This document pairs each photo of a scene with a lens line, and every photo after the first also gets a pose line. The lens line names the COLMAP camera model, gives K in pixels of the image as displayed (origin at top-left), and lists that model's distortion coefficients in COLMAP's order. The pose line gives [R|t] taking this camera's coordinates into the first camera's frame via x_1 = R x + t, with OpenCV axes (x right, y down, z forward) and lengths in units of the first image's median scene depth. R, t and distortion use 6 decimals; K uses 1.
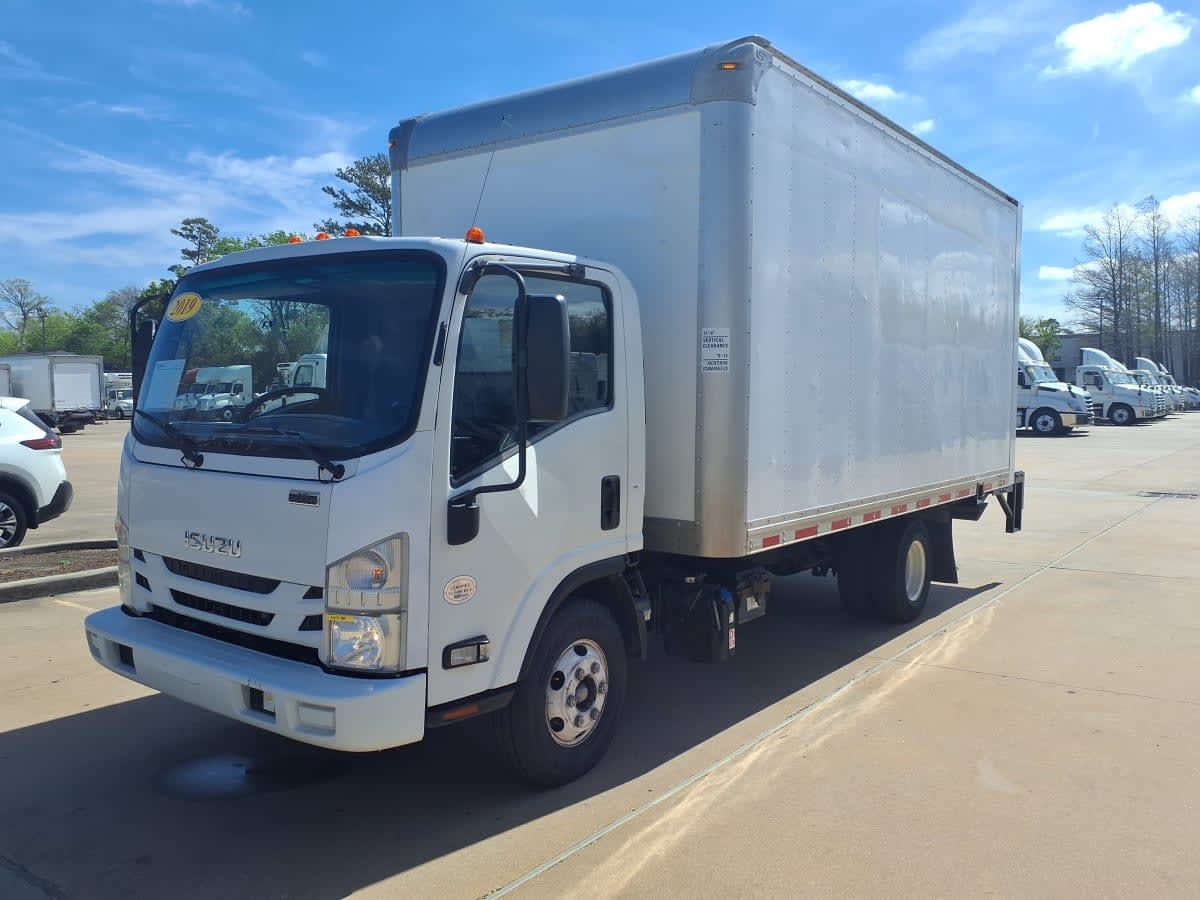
lens RADIAL K [[951.7, 0, 606.7], [0, 951.7, 420.6], [0, 0, 1]] dist [0.006242, -0.001767]
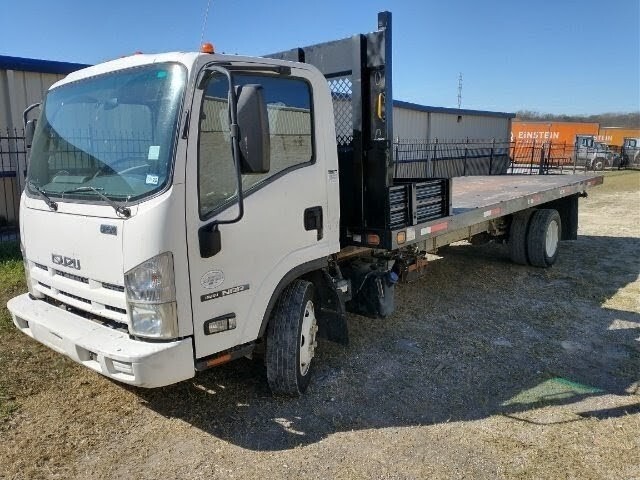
lens RADIAL K [[509.6, 0, 321.1], [0, 509.6, 240.6], [0, 0, 1]] dist [0.003938, -0.000685]
pose [[0.997411, -0.032981, -0.063903, 0.076180], [0.041462, 0.989801, 0.136293, -0.000550], [0.058757, -0.138590, 0.988605, 0.191234]]
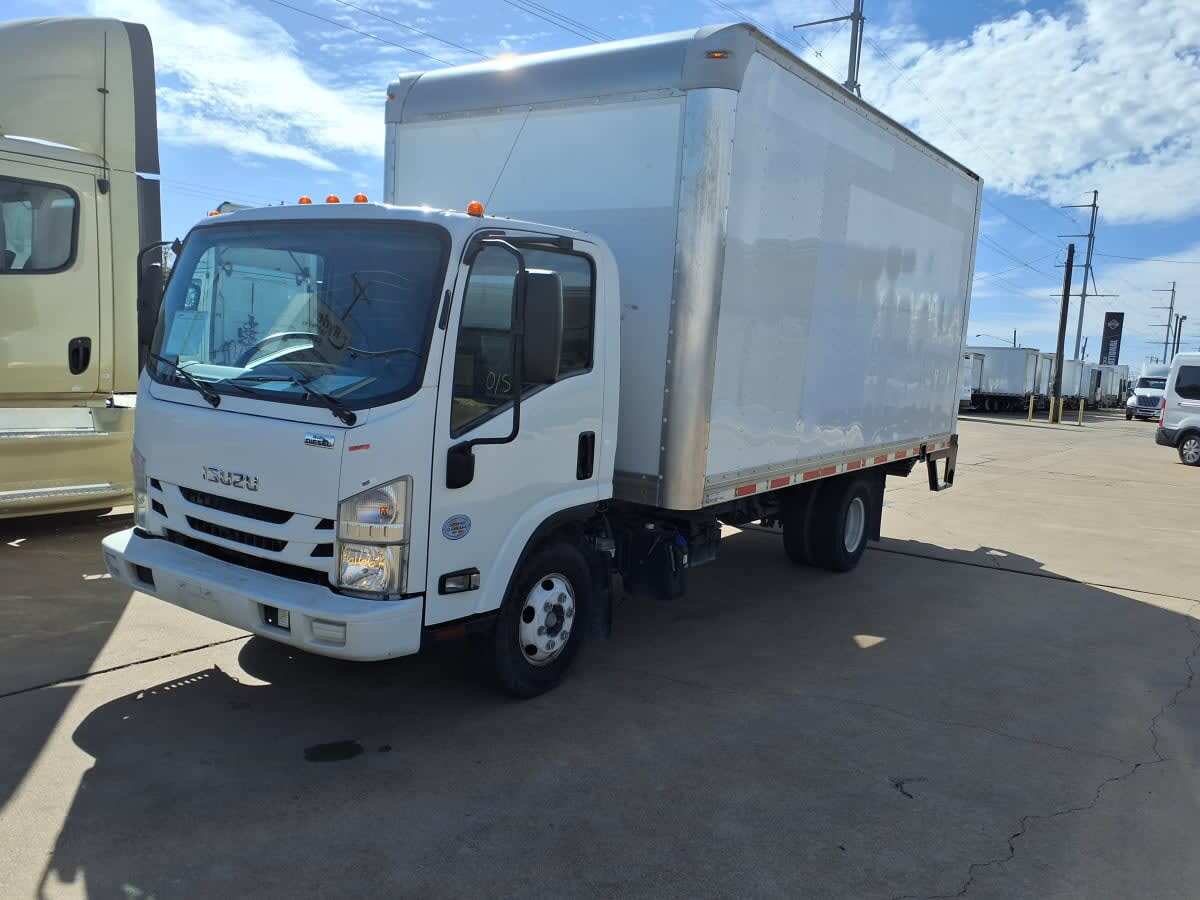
lens RADIAL K [[943.1, 0, 603.2], [0, 943.1, 446.1], [0, 0, 1]] dist [0.006414, 0.000096]
pose [[0.998029, 0.042934, 0.045761, -0.031464], [-0.046659, 0.995397, 0.083709, -0.020932], [-0.041956, -0.085680, 0.995439, -0.121956]]
